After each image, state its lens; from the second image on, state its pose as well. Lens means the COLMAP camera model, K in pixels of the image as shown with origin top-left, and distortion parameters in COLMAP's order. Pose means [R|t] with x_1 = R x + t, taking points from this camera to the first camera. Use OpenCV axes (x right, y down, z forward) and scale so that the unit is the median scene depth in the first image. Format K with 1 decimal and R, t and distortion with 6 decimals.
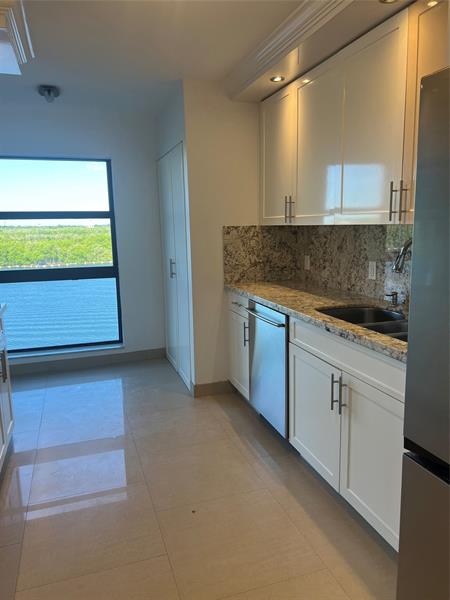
lens RADIAL K [[447.3, 0, 220.8], [0, 447.3, 304.7], [0, 0, 1]] dist [0.081522, -0.122401]
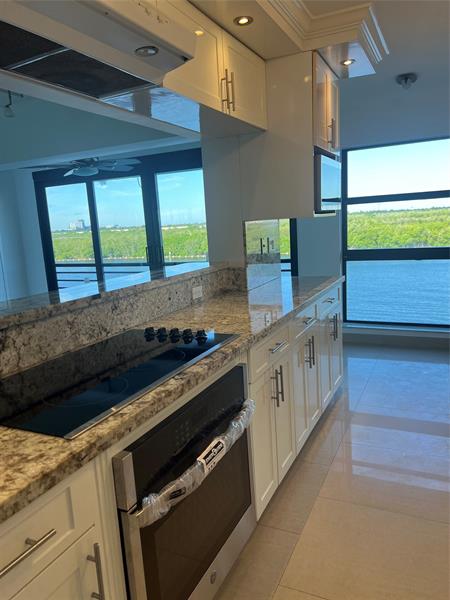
lens RADIAL K [[447.3, 0, 220.8], [0, 447.3, 304.7], [0, 0, 1]] dist [0.081522, -0.122401]
pose [[0.718427, 0.103770, -0.687818, 0.087719], [-0.079226, 0.994582, 0.067299, 0.015384], [0.691076, 0.006144, 0.722756, -0.056336]]
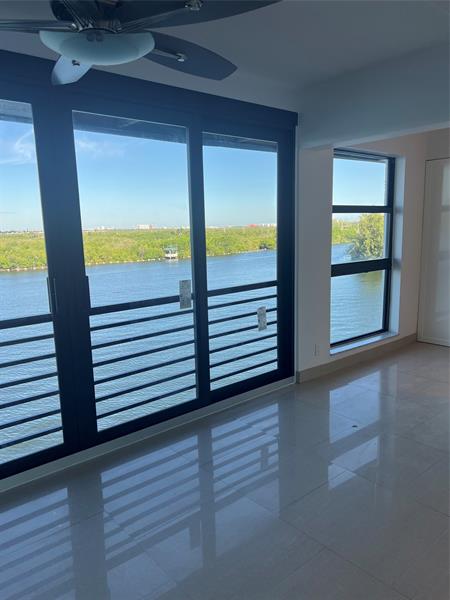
lens RADIAL K [[447.3, 0, 220.8], [0, 447.3, 304.7], [0, 0, 1]] dist [0.081522, -0.122401]
pose [[0.931058, -0.092552, 0.352939, -1.436975], [0.125411, 0.989536, -0.071348, 0.073943], [-0.342642, 0.110691, 0.932922, 0.199896]]
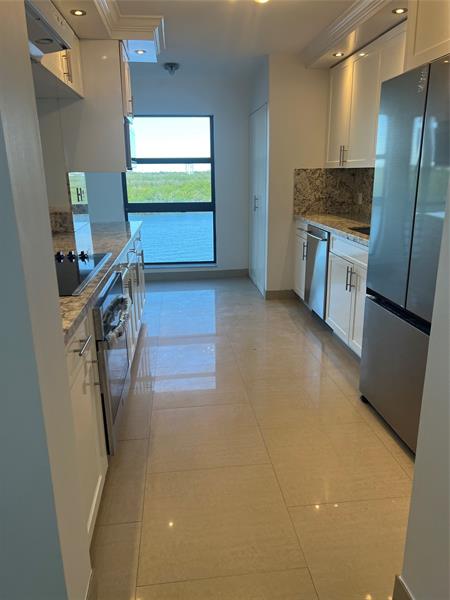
lens RADIAL K [[447.3, 0, 220.8], [0, 447.3, 304.7], [0, 0, 1]] dist [0.081522, -0.122401]
pose [[0.977308, 0.066411, -0.201143, 0.082890], [-0.043521, 0.992276, 0.116161, 0.072081], [0.207304, -0.104771, 0.972650, -0.352697]]
